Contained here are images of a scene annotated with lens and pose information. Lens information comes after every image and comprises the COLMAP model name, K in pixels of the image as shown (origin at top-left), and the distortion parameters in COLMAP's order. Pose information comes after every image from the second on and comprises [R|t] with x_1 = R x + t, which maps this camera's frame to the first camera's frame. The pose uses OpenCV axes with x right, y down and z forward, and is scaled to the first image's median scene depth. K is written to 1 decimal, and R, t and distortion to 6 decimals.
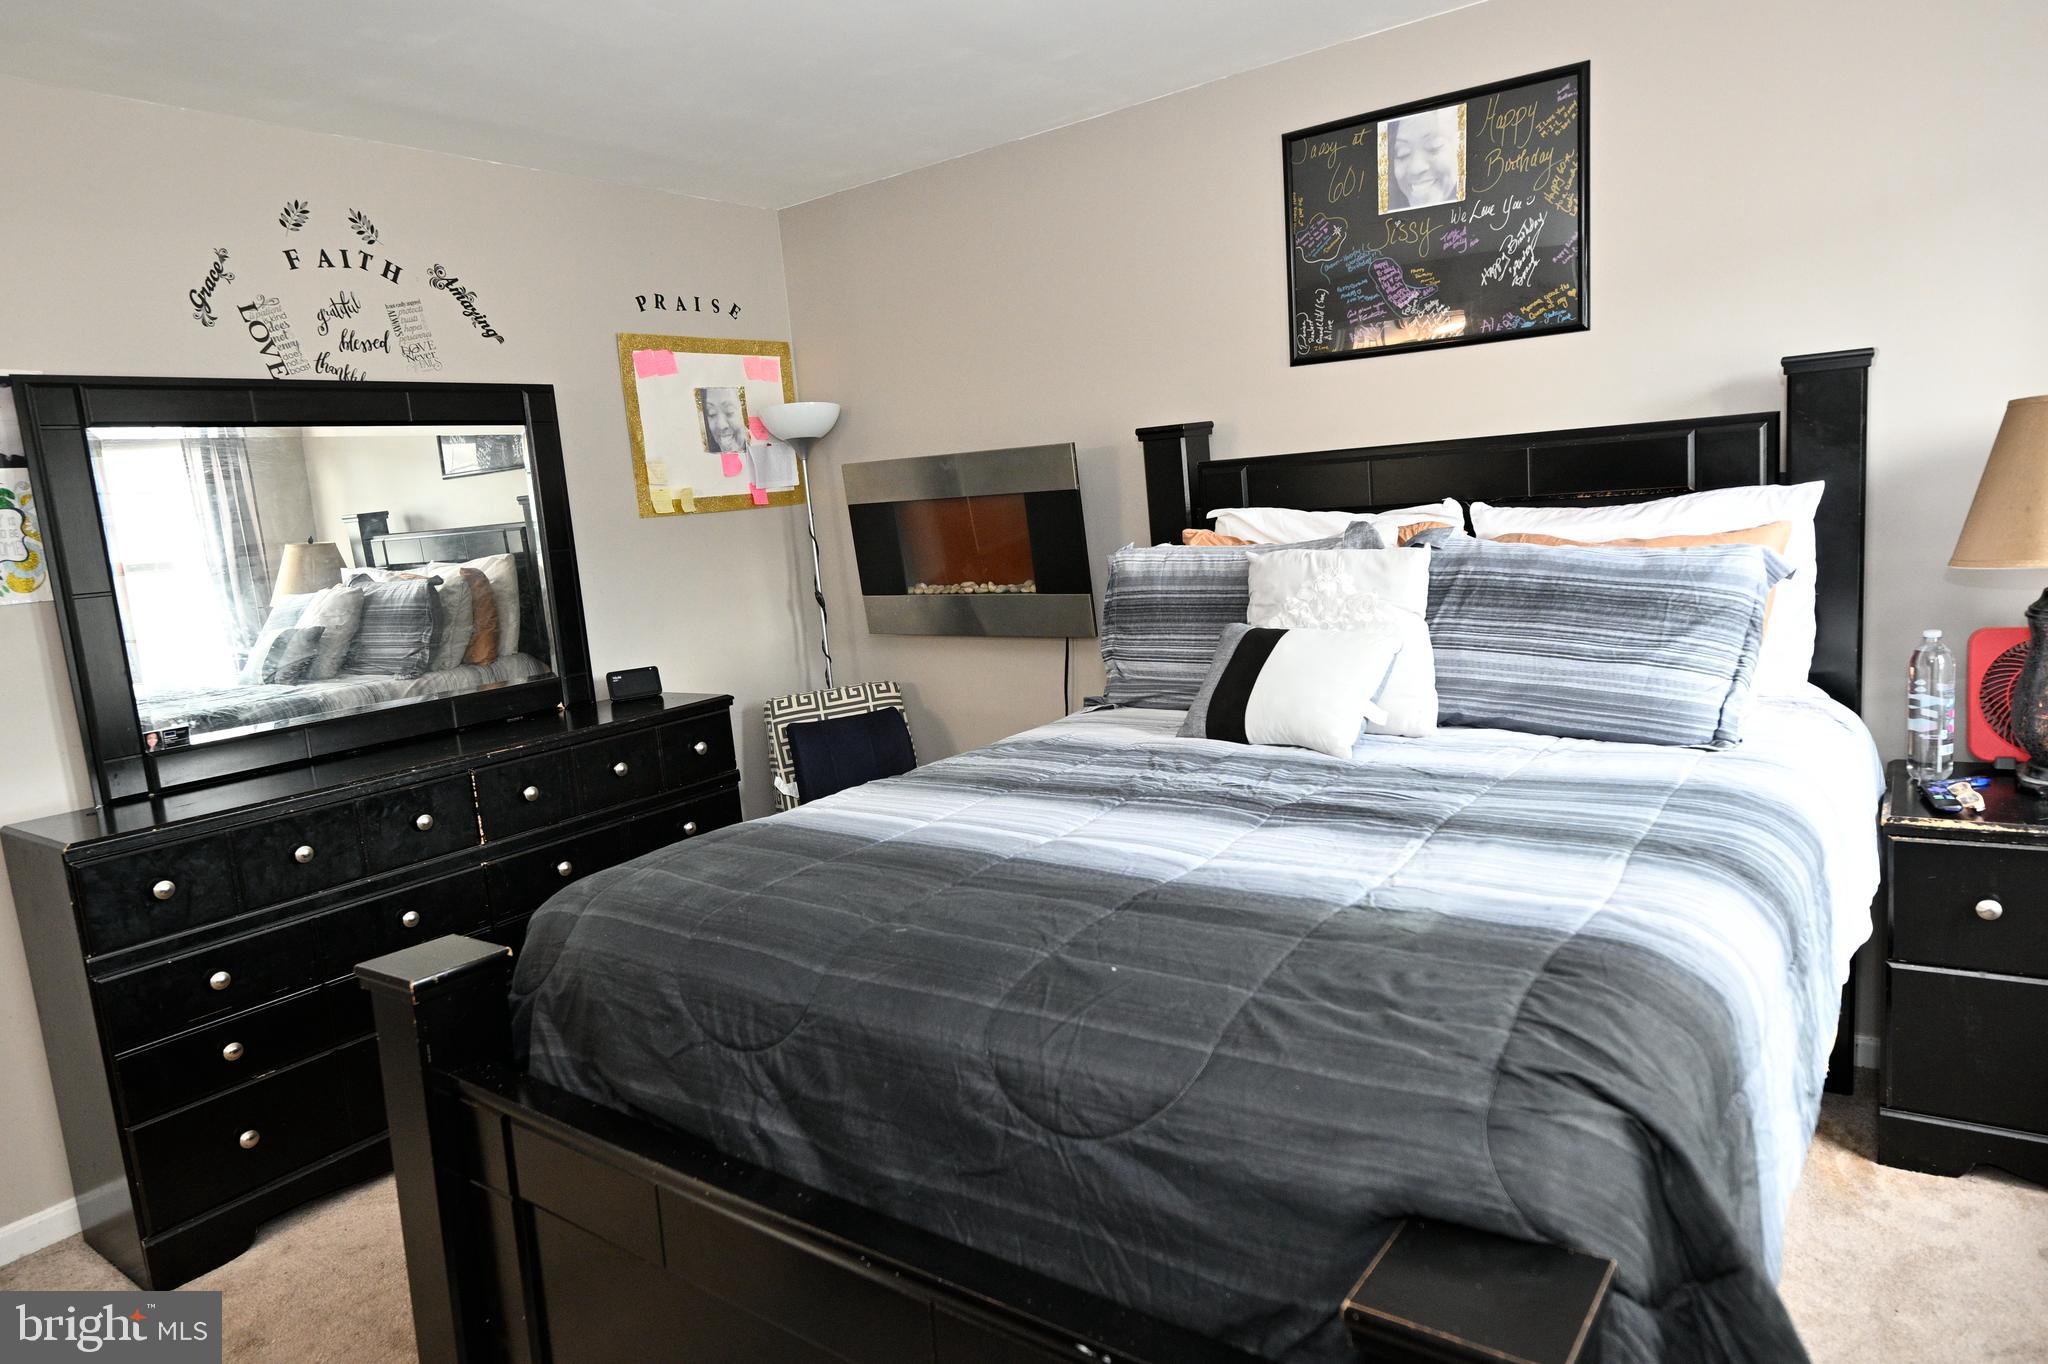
lens RADIAL K [[1246.7, 0, 1009.3], [0, 1246.7, 676.3], [0, 0, 1]] dist [-0.000271, -0.002663]
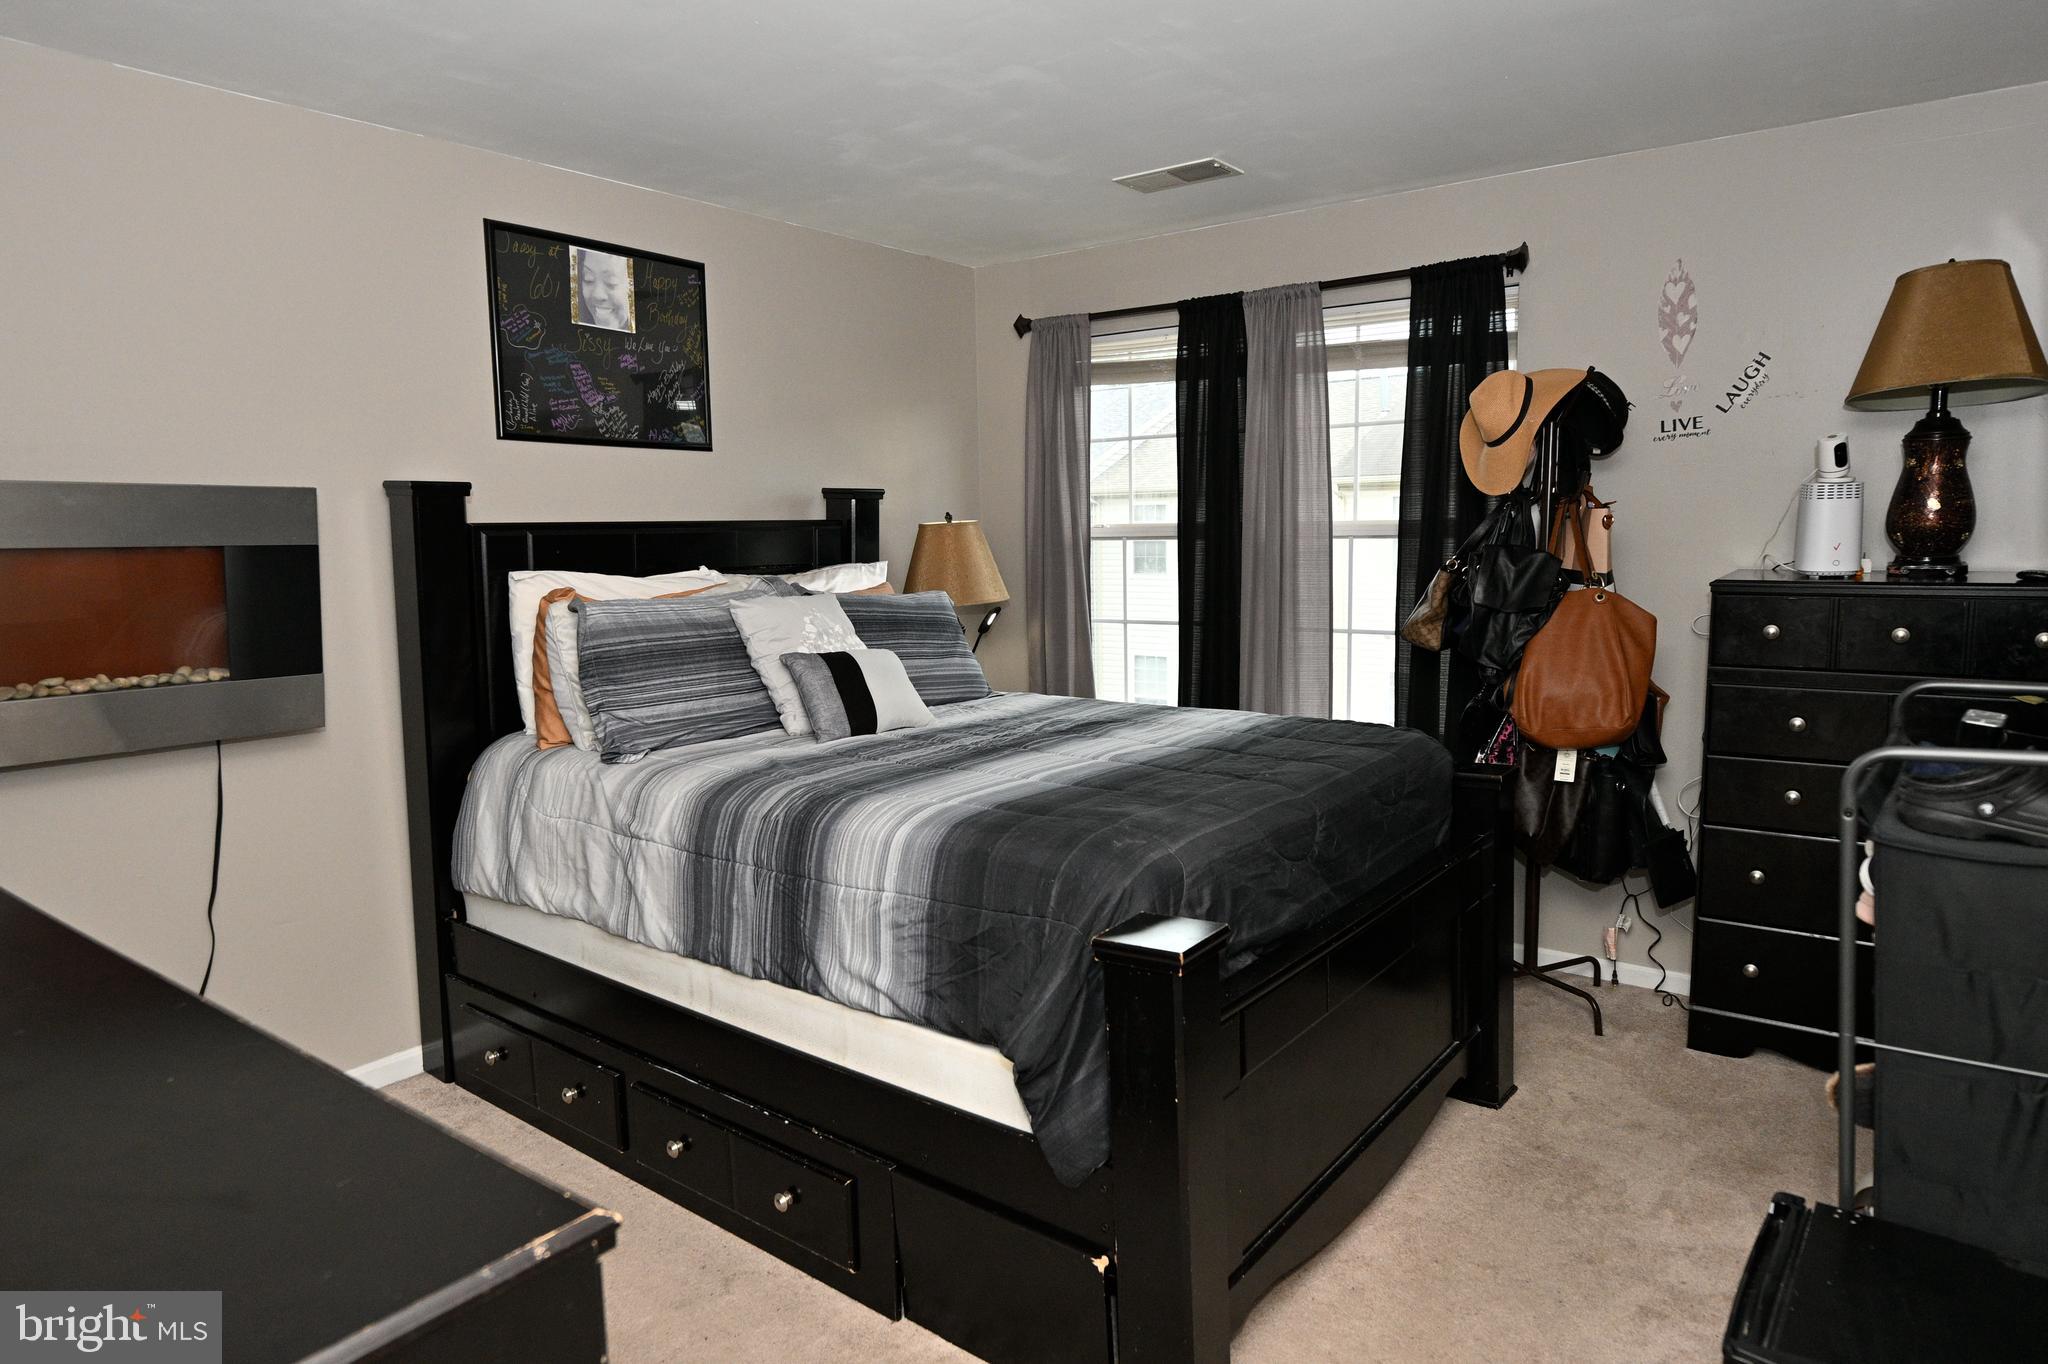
lens RADIAL K [[1246.7, 0, 1013.8], [0, 1246.7, 667.4], [0, 0, 1]] dist [-0.000271, -0.002663]
pose [[0.017772, -0.032482, 0.999314, -1.034949], [0.164537, 0.985941, 0.029121, -0.027530], [-0.986211, 0.163907, 0.022866, 0.751559]]
